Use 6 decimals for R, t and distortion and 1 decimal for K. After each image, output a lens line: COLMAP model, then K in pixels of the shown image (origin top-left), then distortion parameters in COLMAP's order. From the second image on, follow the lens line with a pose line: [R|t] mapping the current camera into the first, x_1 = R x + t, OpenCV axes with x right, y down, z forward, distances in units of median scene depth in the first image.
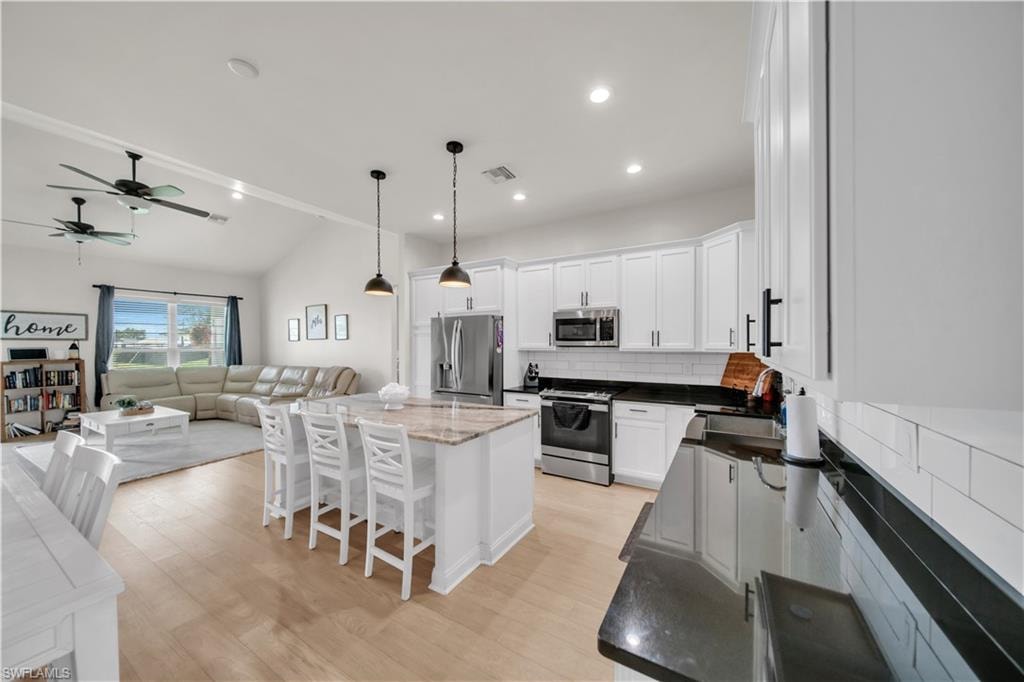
lens RADIAL K [[354.3, 0, 513.7], [0, 354.3, 348.8], [0, 0, 1]] dist [-0.001858, -0.000404]
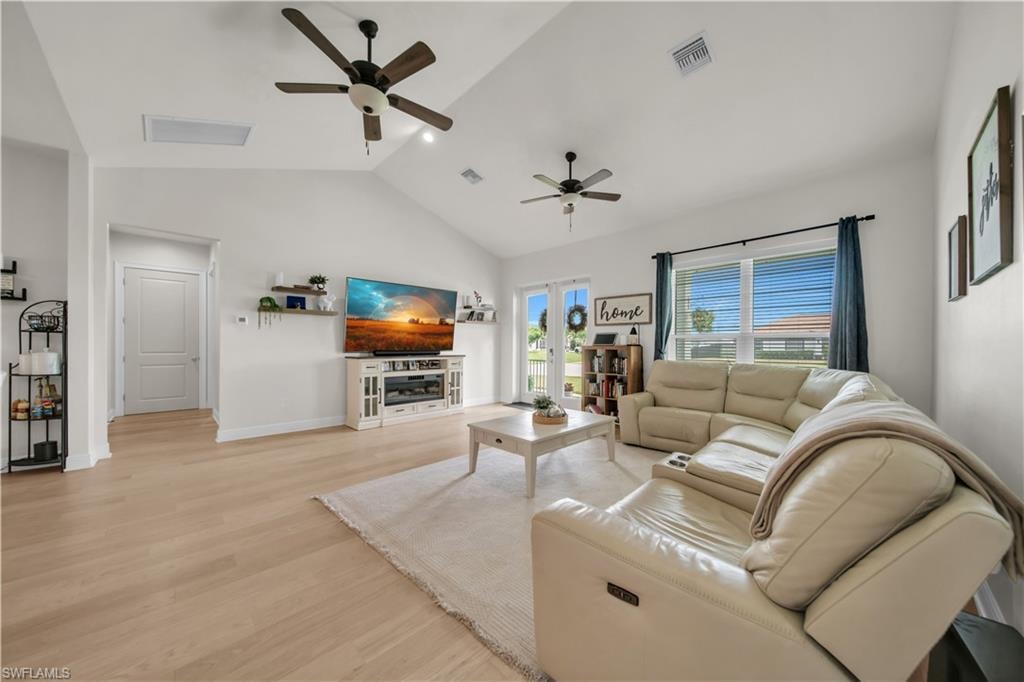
lens RADIAL K [[354.3, 0, 515.6], [0, 354.3, 342.2], [0, 0, 1]] dist [-0.001858, -0.000404]
pose [[-0.270738, 0.001345, -0.962652, -0.327411], [-0.010291, 0.999938, 0.004291, 0.021257], [0.962598, 0.011068, -0.270707, 0.982074]]
